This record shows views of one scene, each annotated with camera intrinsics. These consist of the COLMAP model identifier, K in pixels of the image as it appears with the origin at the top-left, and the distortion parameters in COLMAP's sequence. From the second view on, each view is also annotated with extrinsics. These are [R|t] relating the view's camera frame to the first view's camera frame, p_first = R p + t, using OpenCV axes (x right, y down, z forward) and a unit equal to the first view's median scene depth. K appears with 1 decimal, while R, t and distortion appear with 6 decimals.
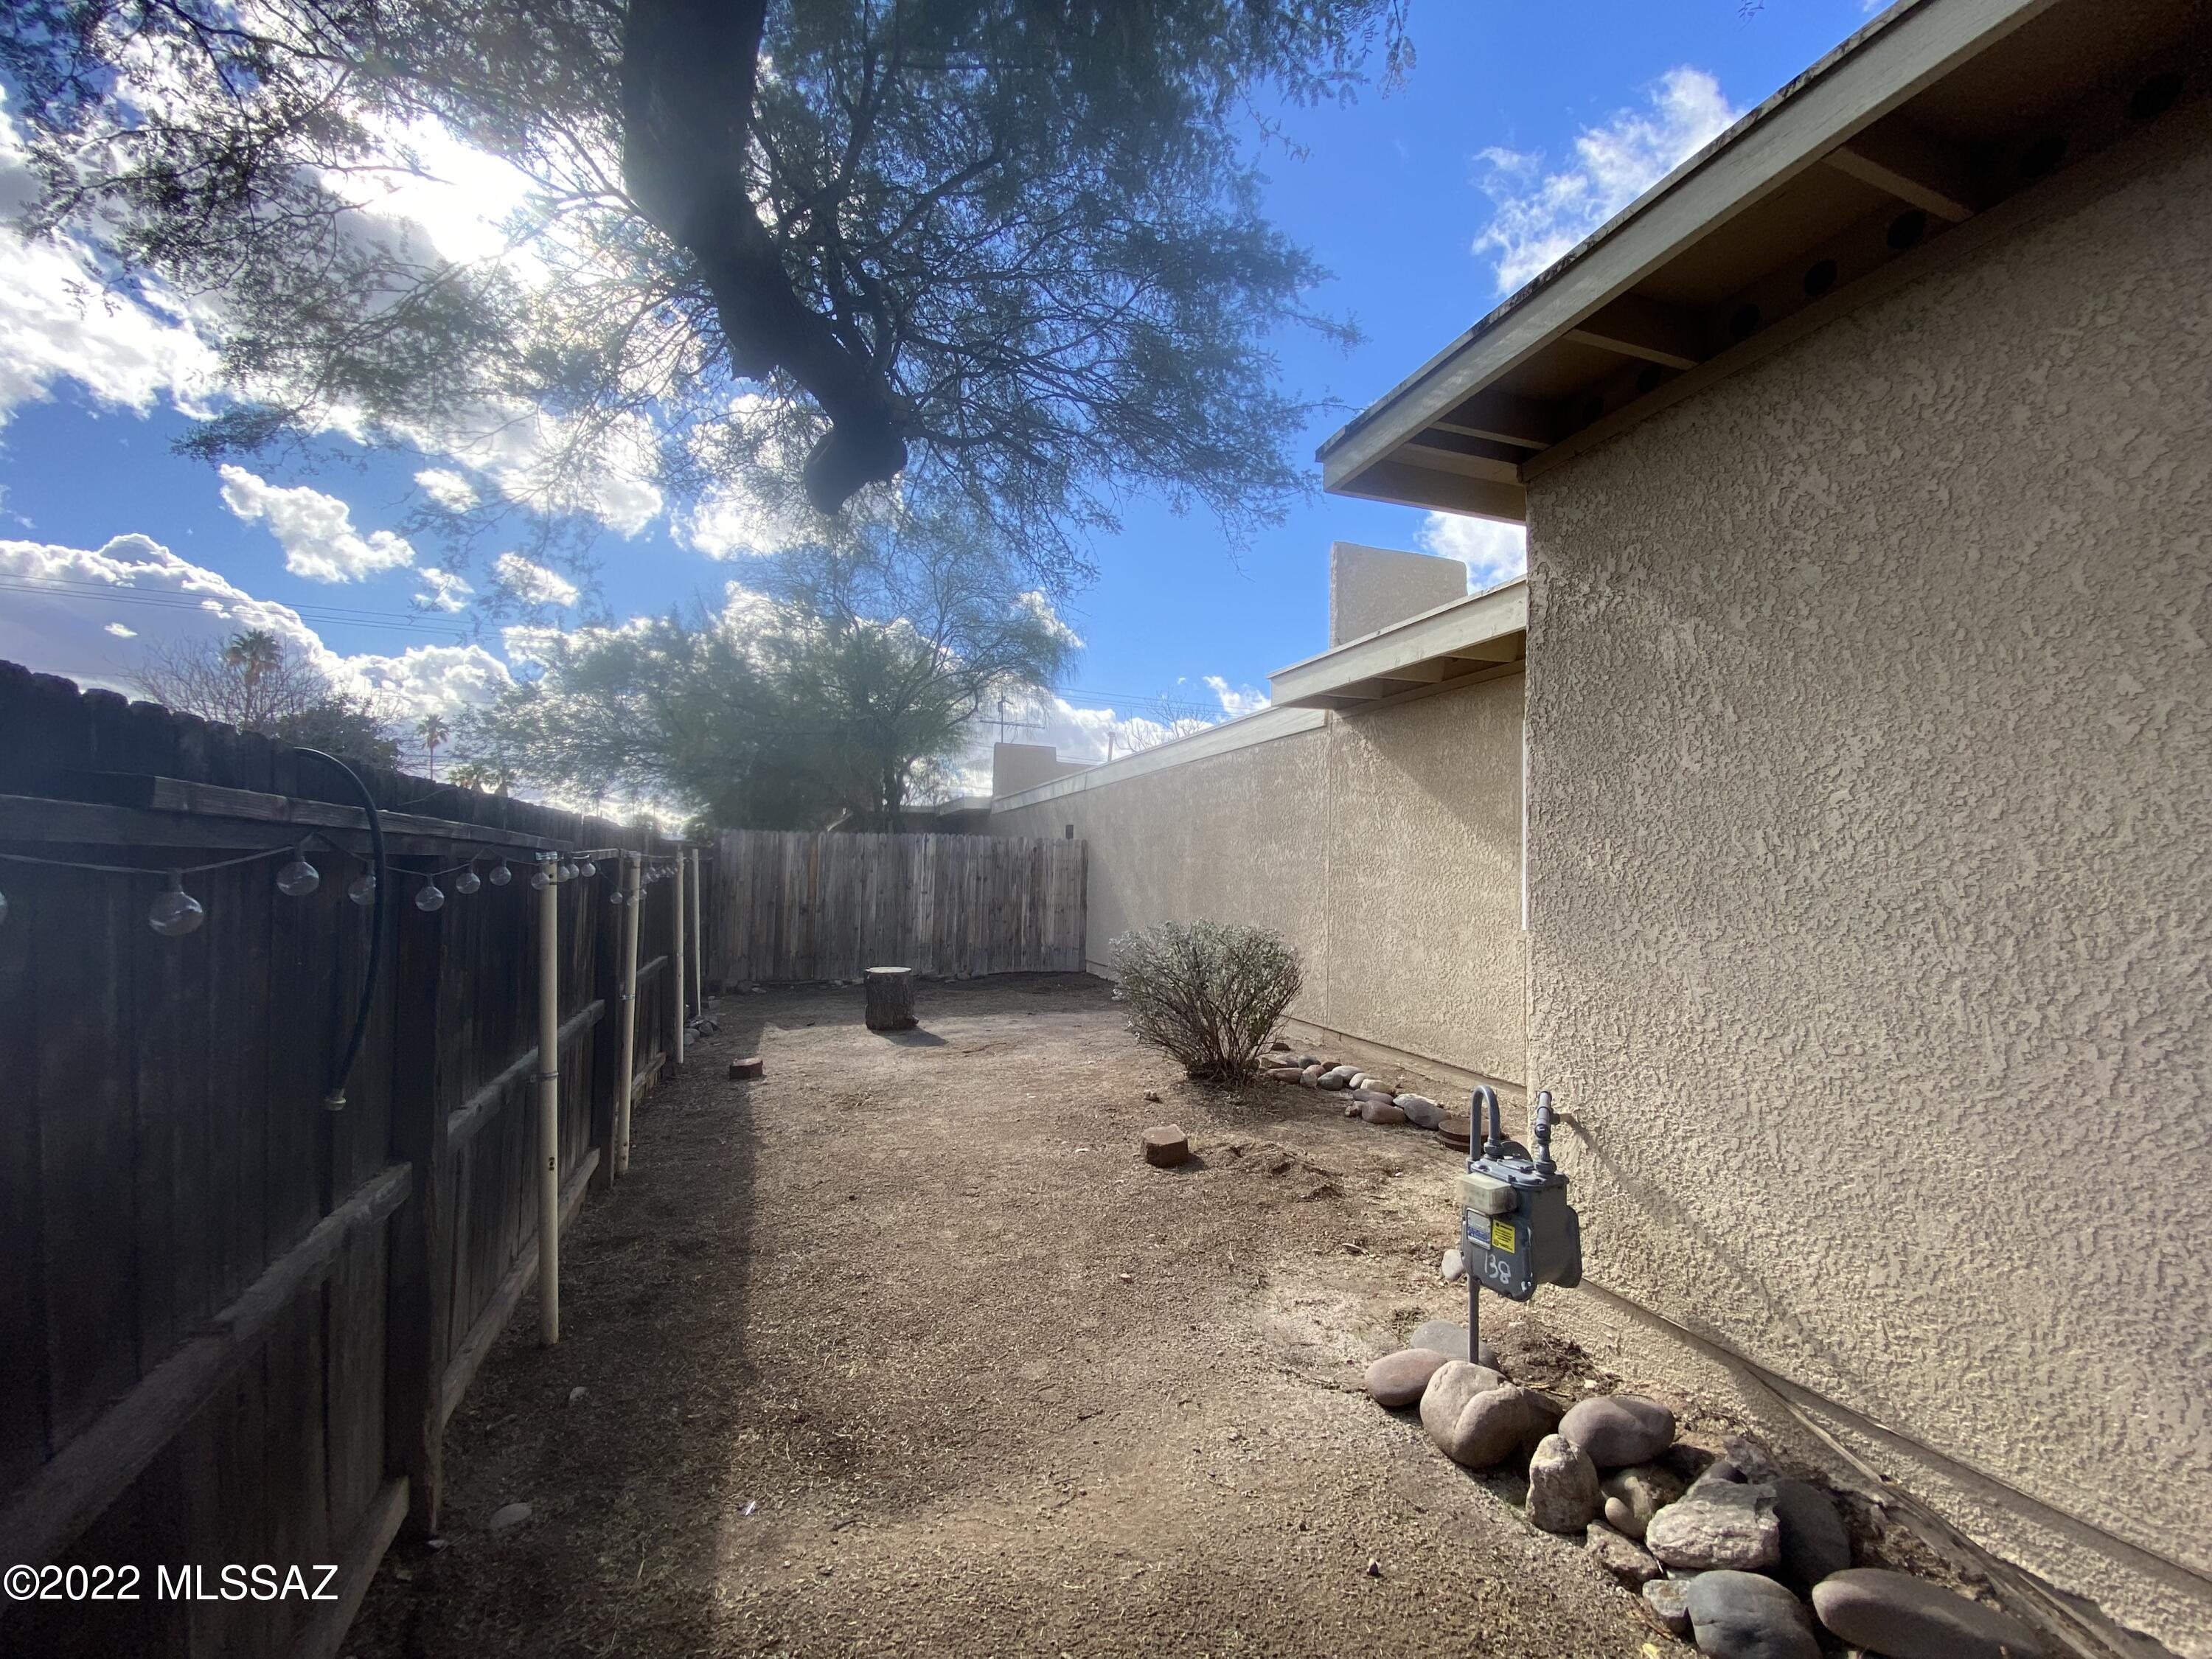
lens RADIAL K [[900.8, 0, 1106.0], [0, 900.8, 829.5], [0, 0, 1]] dist [-0.000177, -0.013237]
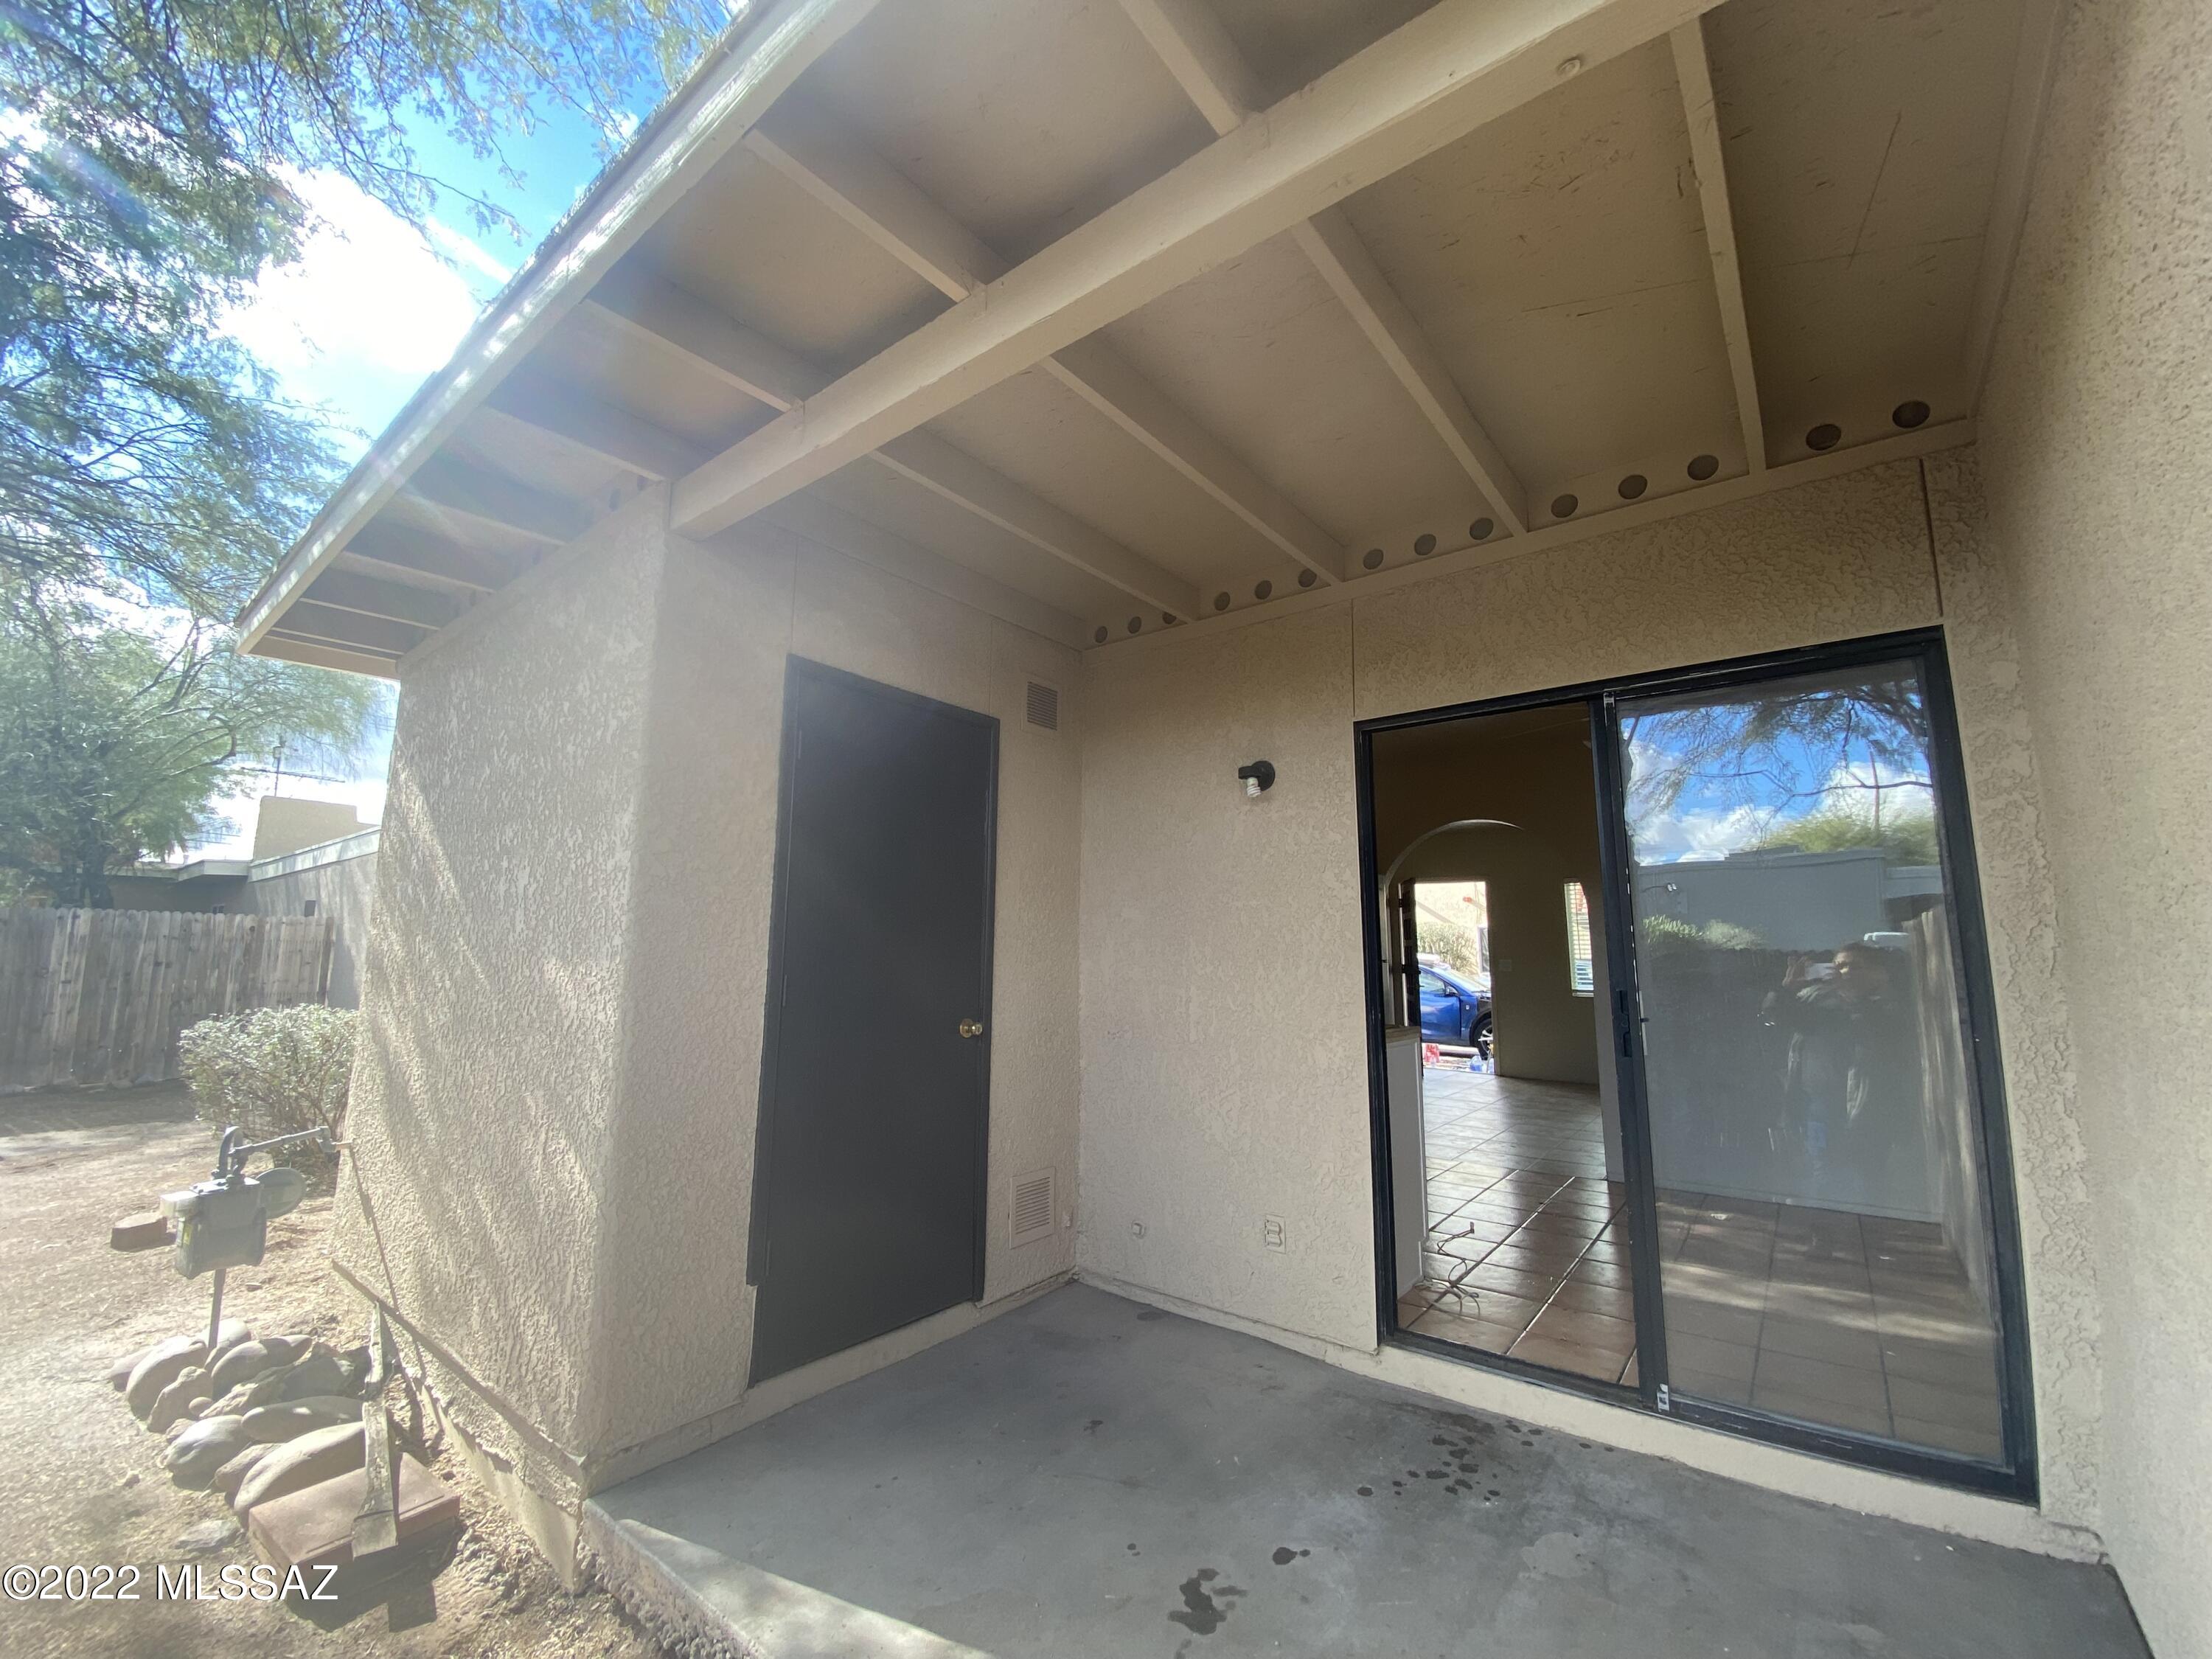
lens RADIAL K [[900.8, 0, 1106.0], [0, 900.8, 829.5], [0, 0, 1]] dist [-0.000177, -0.013237]
pose [[0.845306, 0.054006, 0.531547, 0.155921], [-0.012375, 0.996590, -0.081575, -0.013112], [-0.534140, 0.062378, 0.843092, -0.165452]]
